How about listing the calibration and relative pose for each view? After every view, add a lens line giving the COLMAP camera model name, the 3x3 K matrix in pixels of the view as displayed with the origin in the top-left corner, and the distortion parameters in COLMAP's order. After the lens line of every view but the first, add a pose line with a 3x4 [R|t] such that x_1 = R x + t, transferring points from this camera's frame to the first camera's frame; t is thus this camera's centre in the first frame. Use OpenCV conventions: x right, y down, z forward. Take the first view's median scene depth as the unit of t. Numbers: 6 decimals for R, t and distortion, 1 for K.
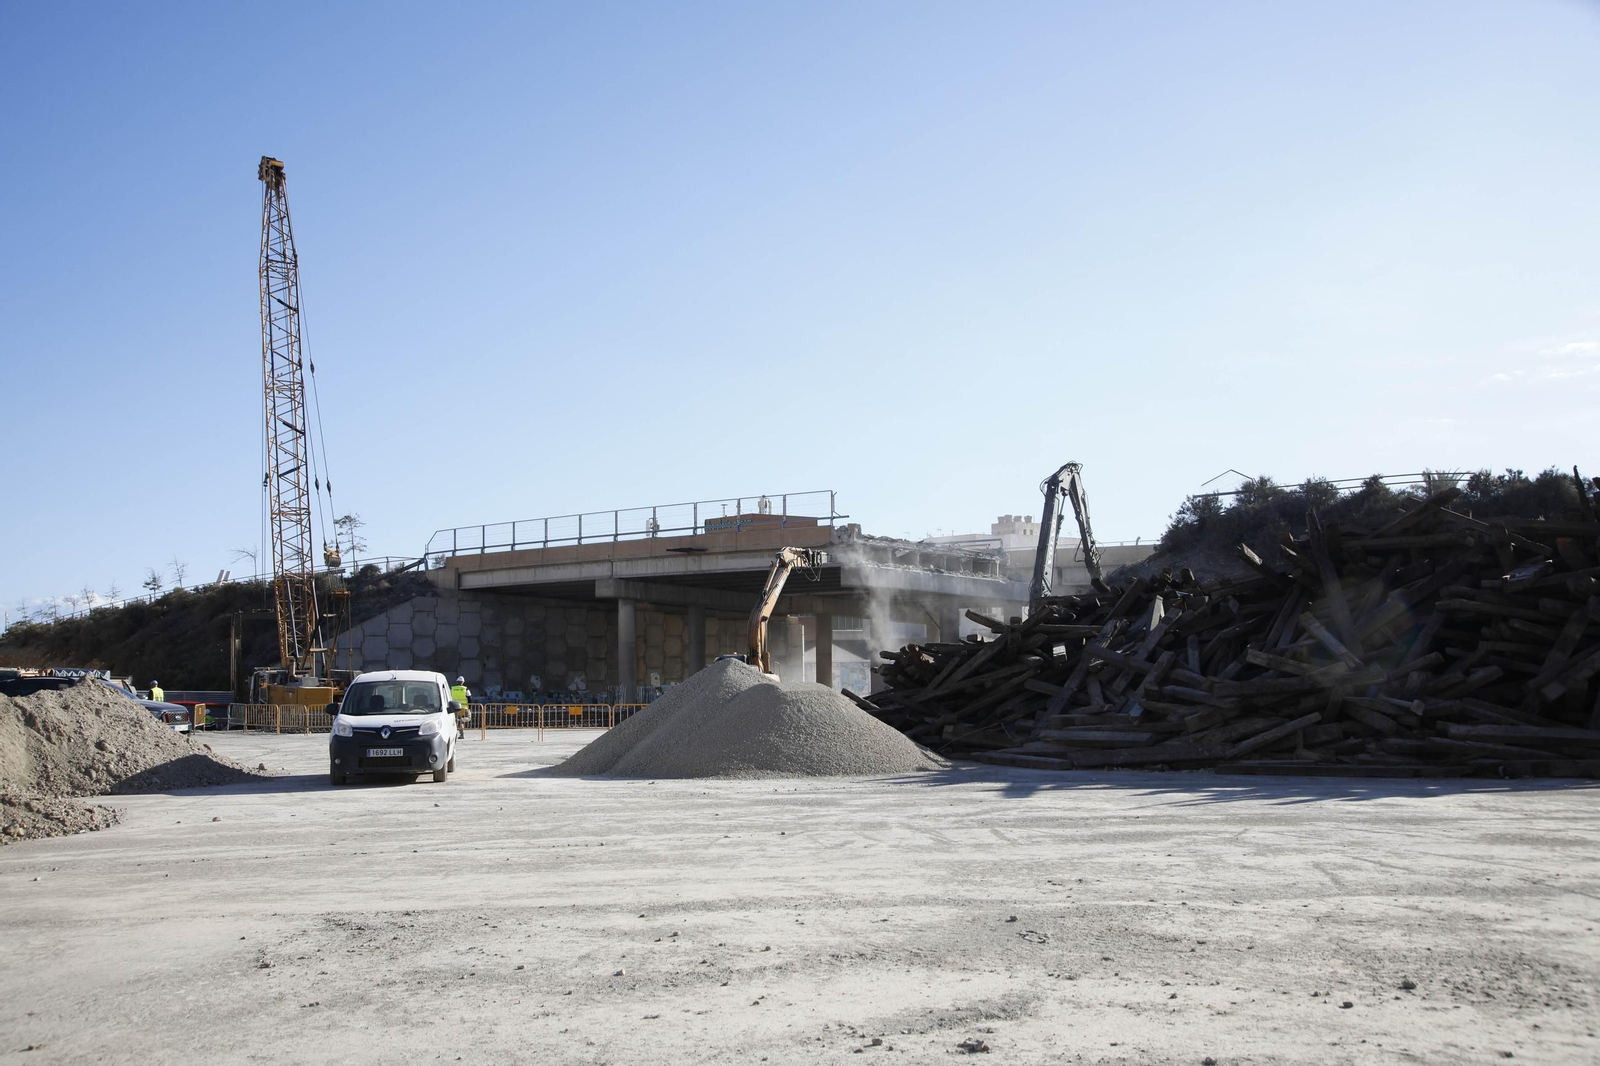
lens RADIAL K [[1412.0, 0, 792.0], [0, 1412.0, 530.0], [0, 0, 1]] dist [-0.043242, 0.149040]
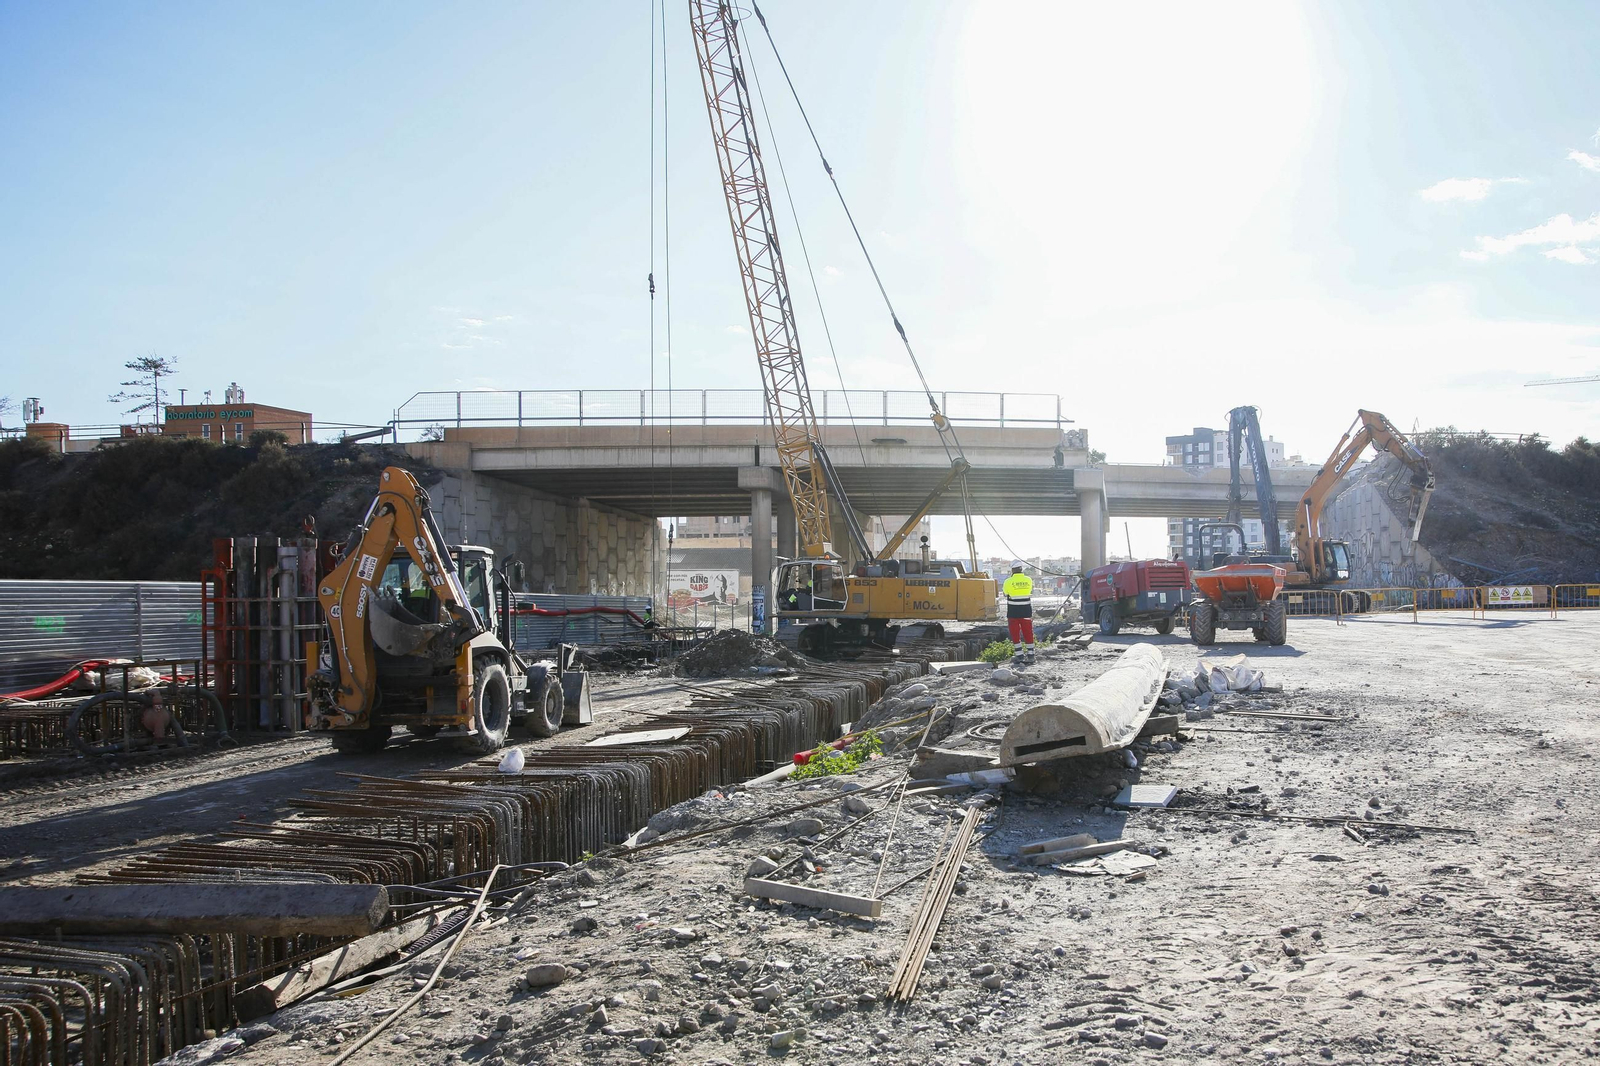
lens RADIAL K [[1343.5, 0, 986.9], [0, 1343.5, 632.5], [0, 0, 1]] dist [-0.124888, 0.107381]
pose [[0.681742, -0.029546, 0.730996, -0.587157], [-0.062924, 0.993113, 0.098824, 0.041598], [-0.728882, -0.113370, 0.675188, 0.294724]]
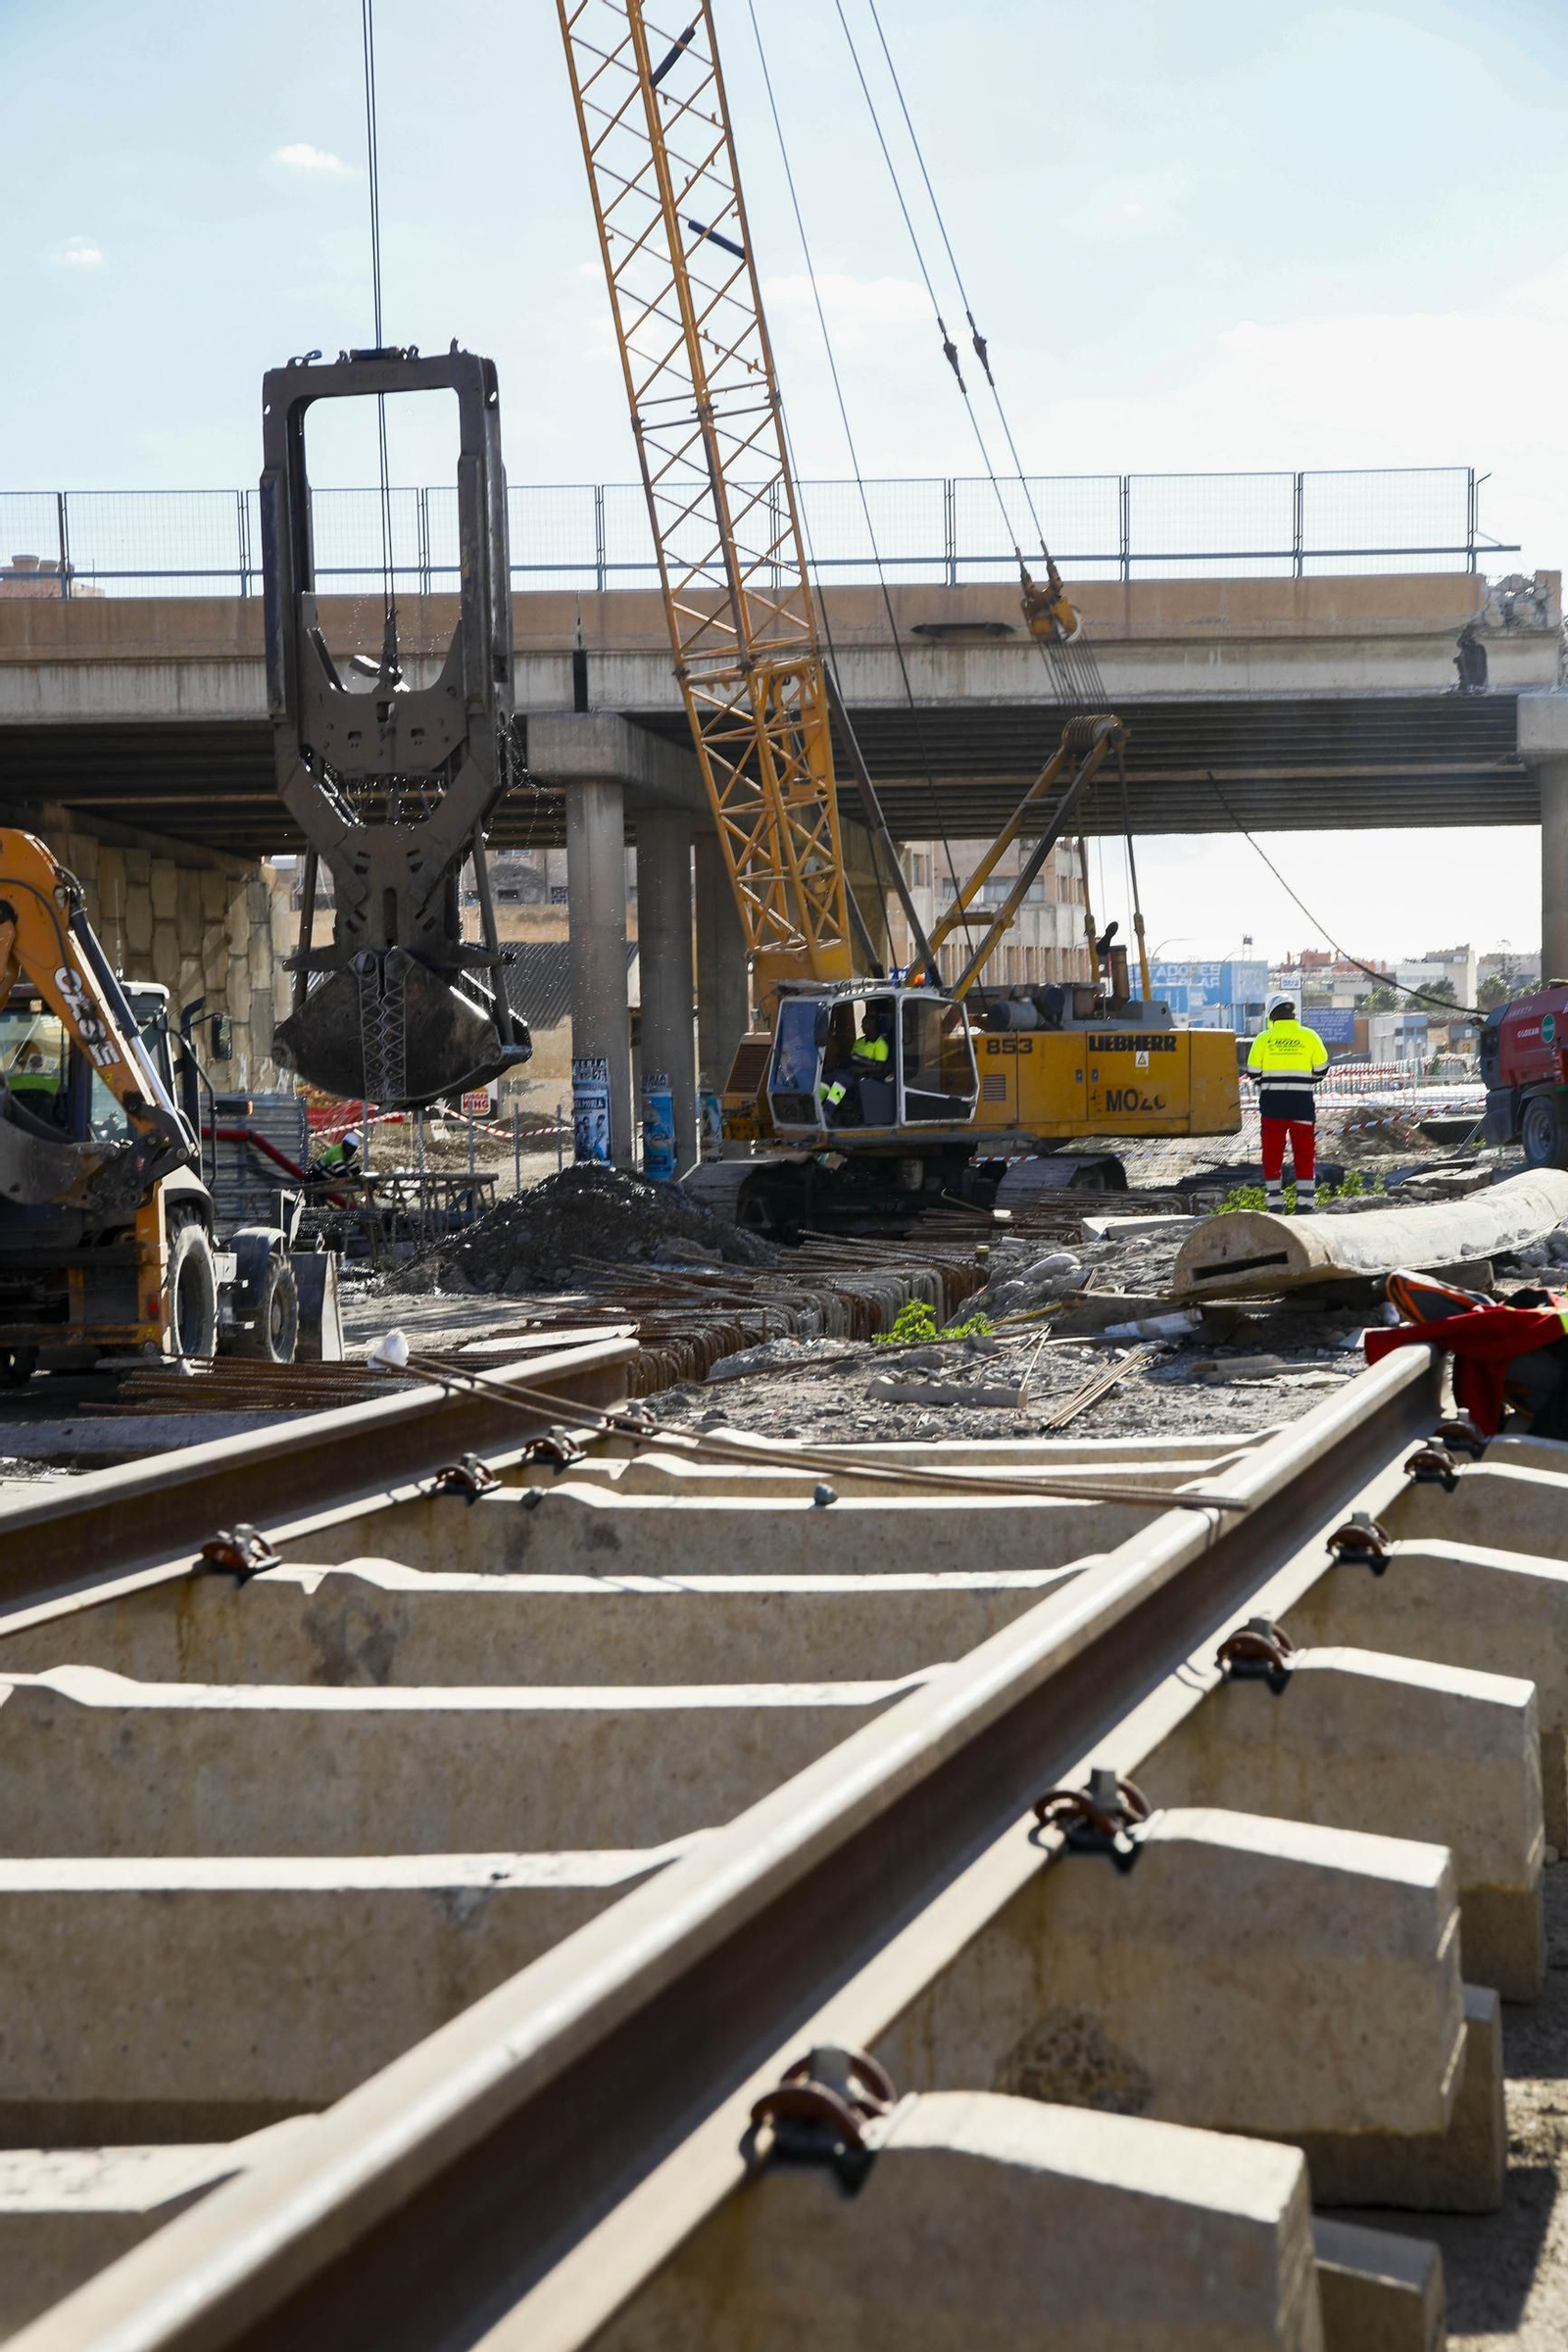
lens RADIAL K [[4626.2, 0, 789.2], [0, 4626.2, 1268.4], [0, 0, 1]] dist [0.347779, -0.041724]
pose [[0.755823, -0.044979, 0.653229, -0.688105], [-0.041145, 0.992404, 0.115941, 0.031794], [-0.653482, -0.114508, 0.748231, 0.191922]]
